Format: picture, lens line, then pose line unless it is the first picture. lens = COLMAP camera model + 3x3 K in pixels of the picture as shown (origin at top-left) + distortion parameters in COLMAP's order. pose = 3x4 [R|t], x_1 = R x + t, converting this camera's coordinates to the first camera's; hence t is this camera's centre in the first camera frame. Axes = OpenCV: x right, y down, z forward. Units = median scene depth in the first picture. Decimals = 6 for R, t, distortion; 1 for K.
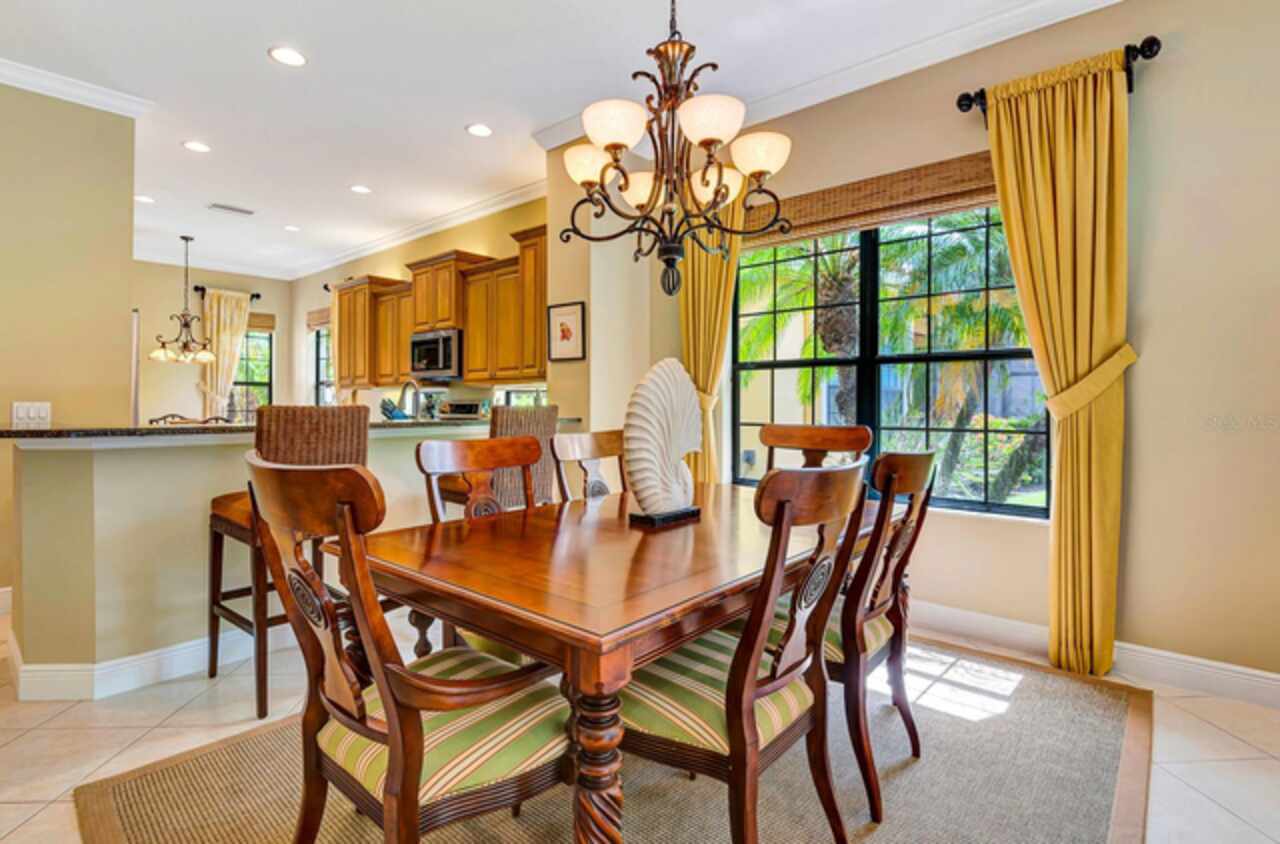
lens RADIAL K [[638.7, 0, 649.1], [0, 638.7, 390.8], [0, 0, 1]] dist [0.003030, -0.000860]
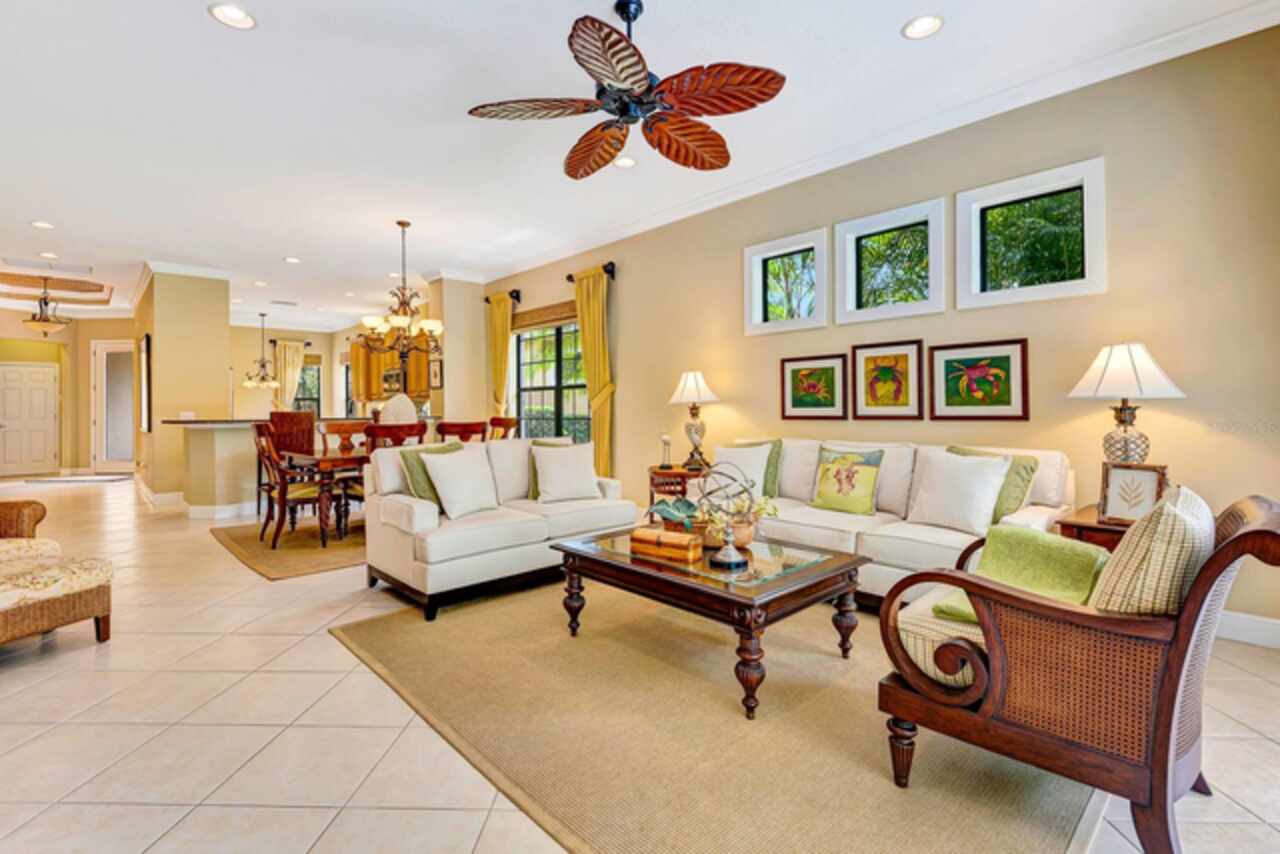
lens RADIAL K [[590.7, 0, 655.0], [0, 590.7, 402.1], [0, 0, 1]] dist [0.018052, -0.007662]
pose [[0.997521, -0.009262, -0.069755, 0.360179], [0.009452, 0.999952, 0.002390, -0.000580], [0.069729, -0.003044, 0.997561, -0.427228]]
